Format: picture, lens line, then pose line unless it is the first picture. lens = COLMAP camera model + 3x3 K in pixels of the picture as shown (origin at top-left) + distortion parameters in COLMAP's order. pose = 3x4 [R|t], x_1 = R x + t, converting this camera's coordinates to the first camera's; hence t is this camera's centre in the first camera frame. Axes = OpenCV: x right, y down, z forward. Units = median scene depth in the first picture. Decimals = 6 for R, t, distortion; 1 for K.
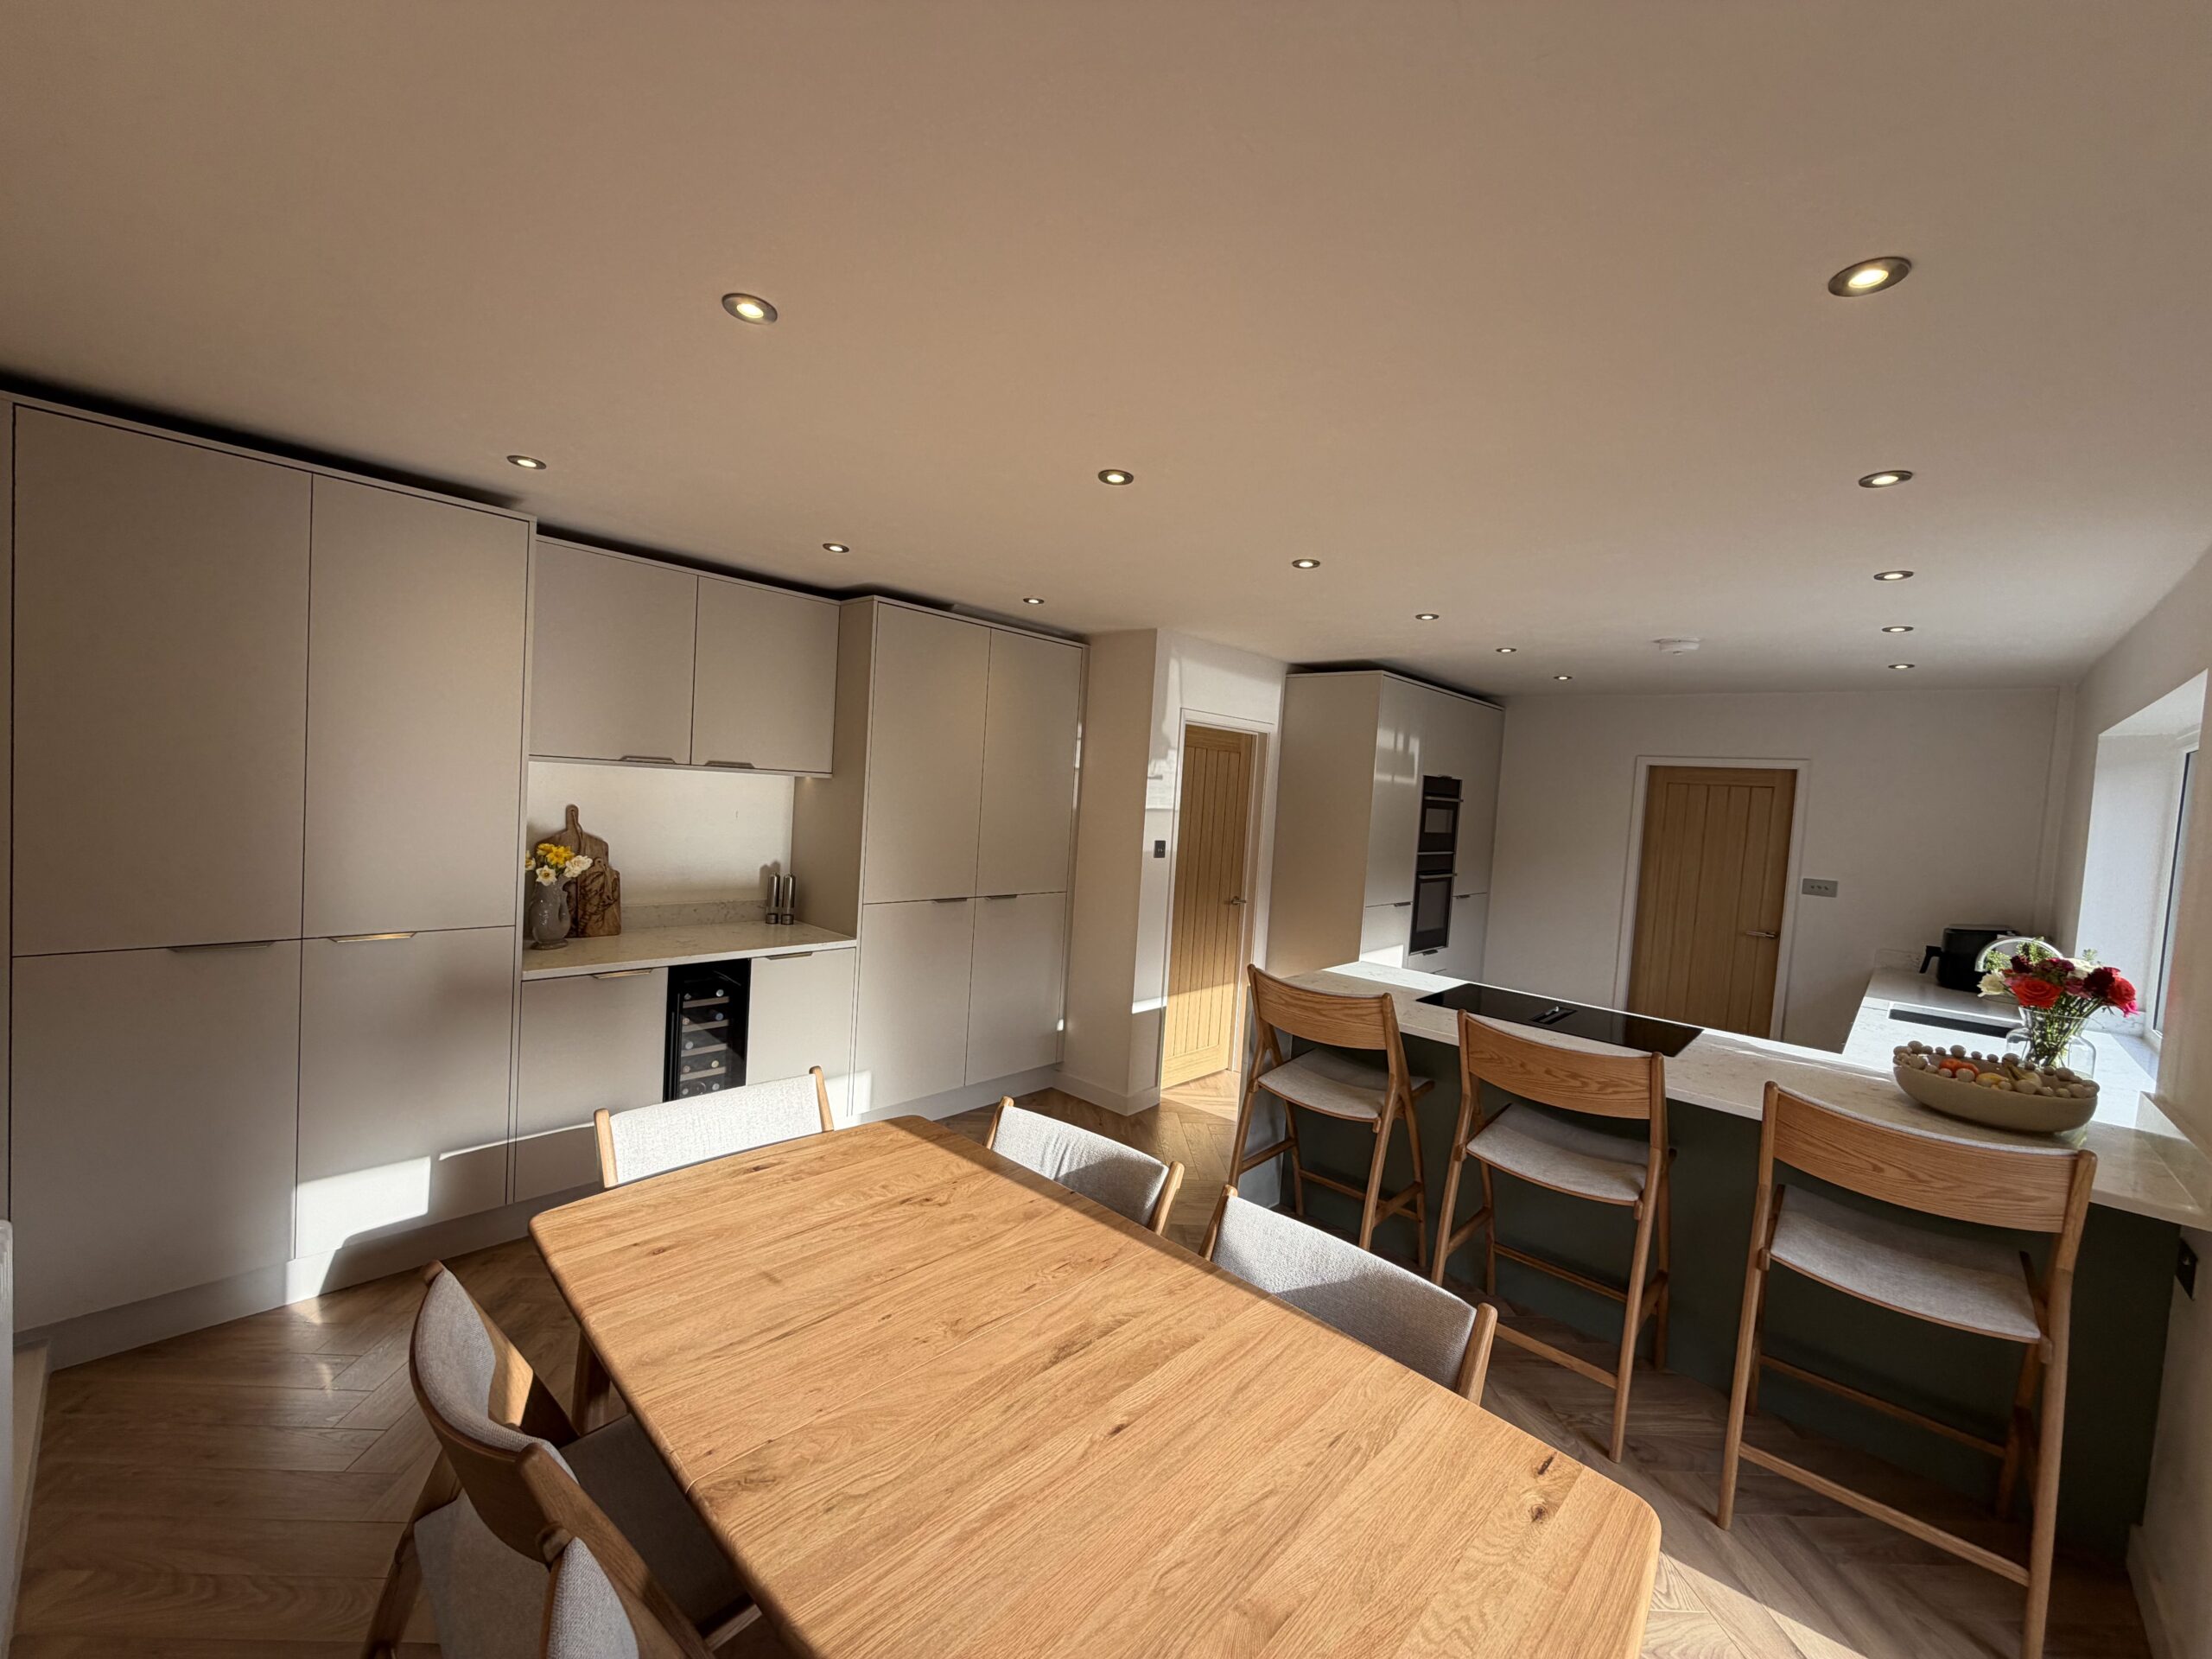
lens RADIAL K [[886.1, 0, 1102.3], [0, 886.1, 828.5], [0, 0, 1]] dist [0.002807, -0.000138]
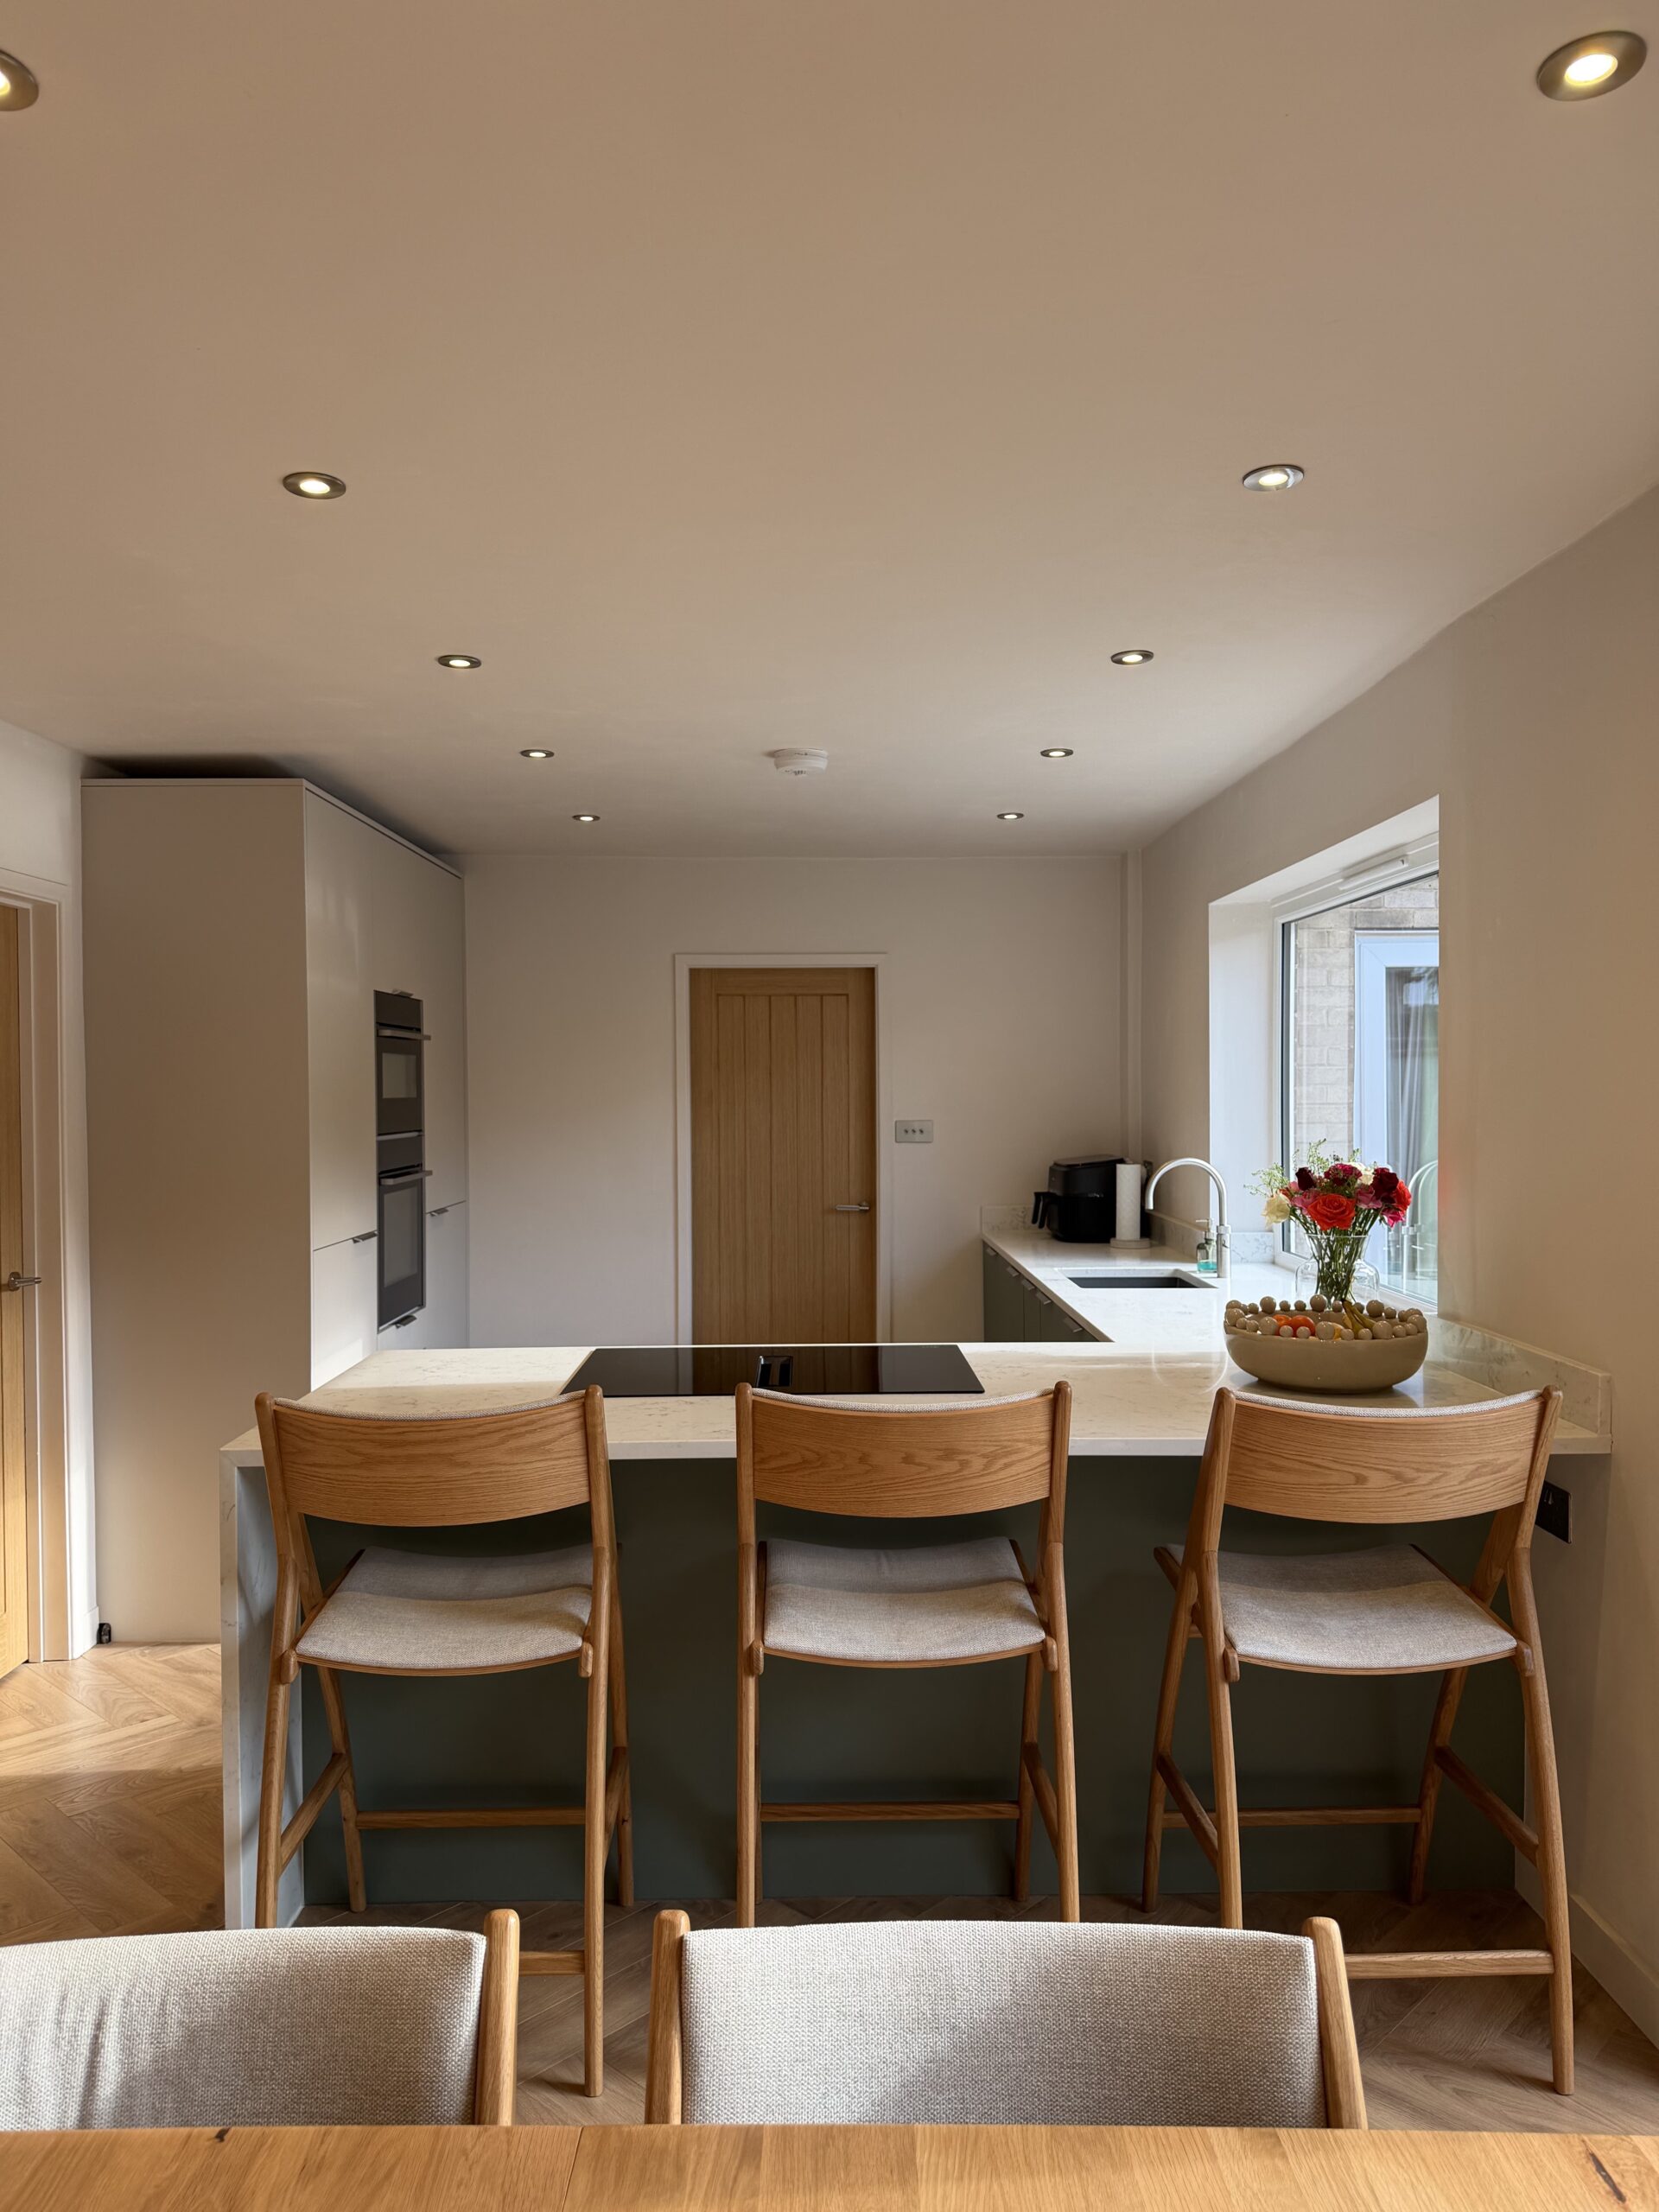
lens RADIAL K [[1545.5, 0, 825.8], [0, 1545.5, 1114.3], [0, 0, 1]] dist [0.077170, -0.046731]
pose [[0.717853, -0.083001, 0.691229, -0.139780], [0.086664, 0.995799, 0.029570, 0.014732], [-0.690779, 0.038678, 0.722031, 0.218805]]
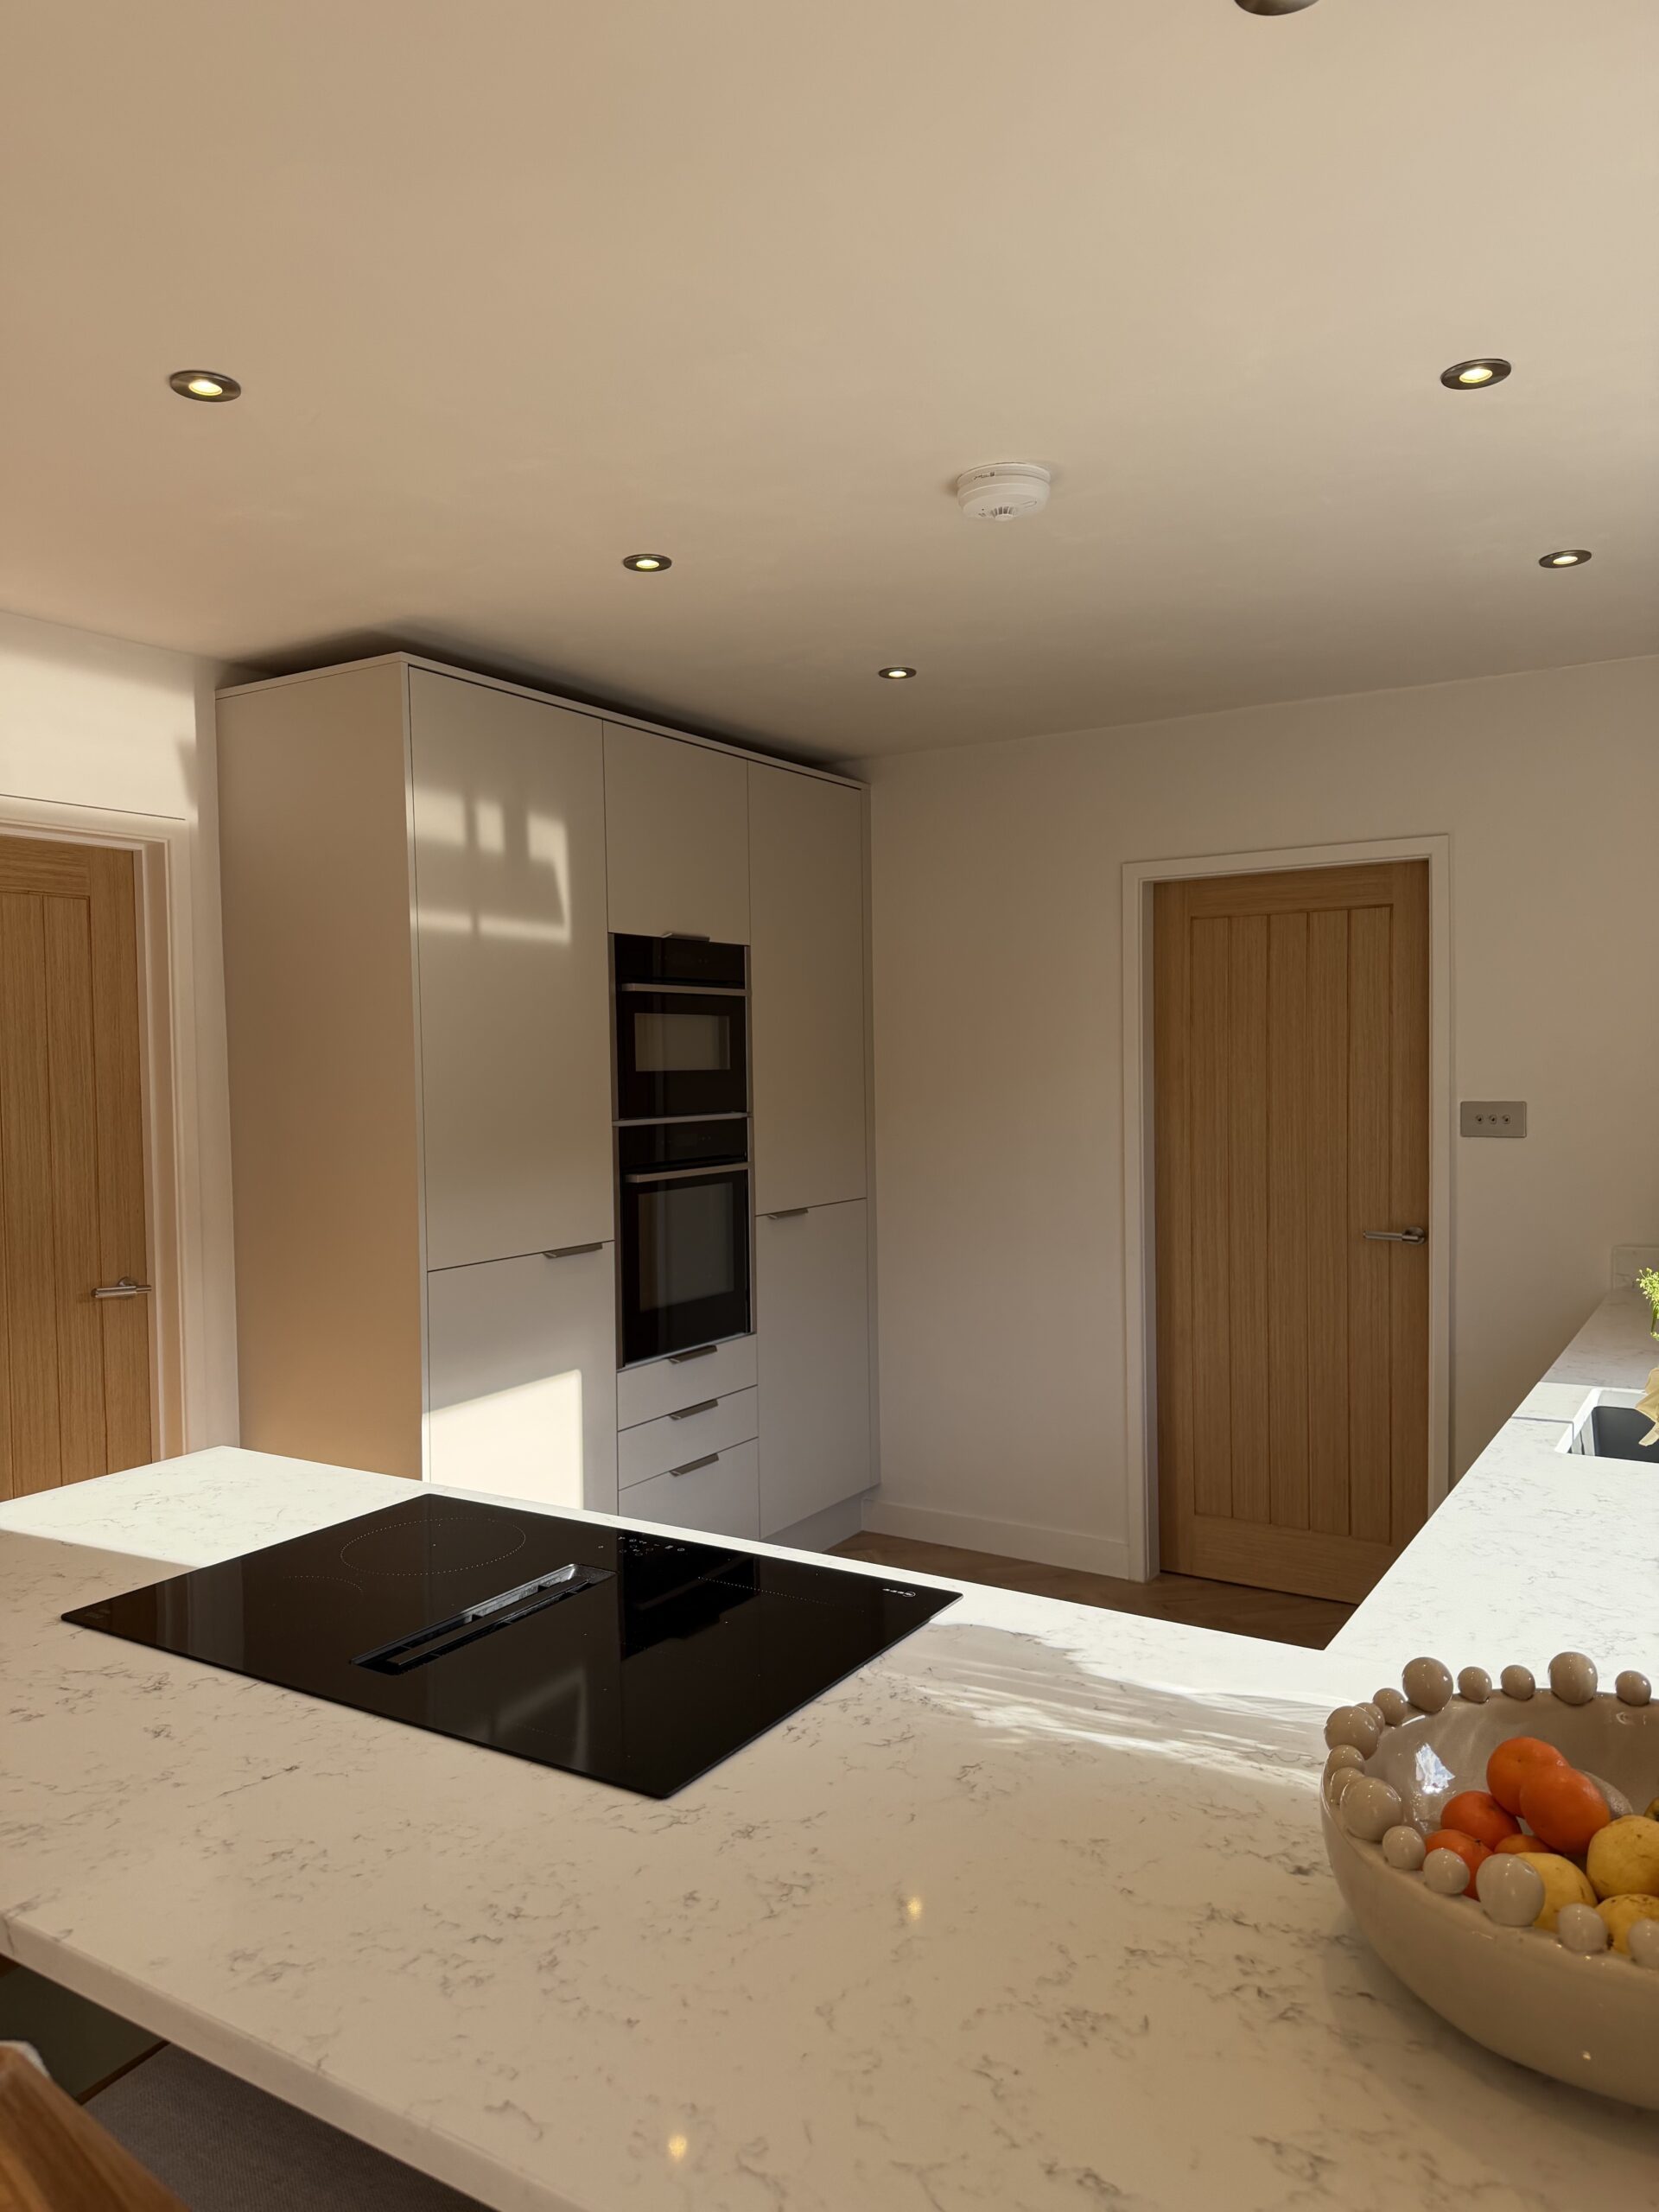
lens RADIAL K [[1545.5, 0, 820.6], [0, 1545.5, 1125.4], [0, 0, 1]] dist [0.077170, -0.046731]
pose [[0.980370, -0.087583, 0.176649, 0.488259], [0.087739, 0.996119, 0.006940, 0.049801], [-0.176571, 0.008696, 0.984250, 0.417212]]
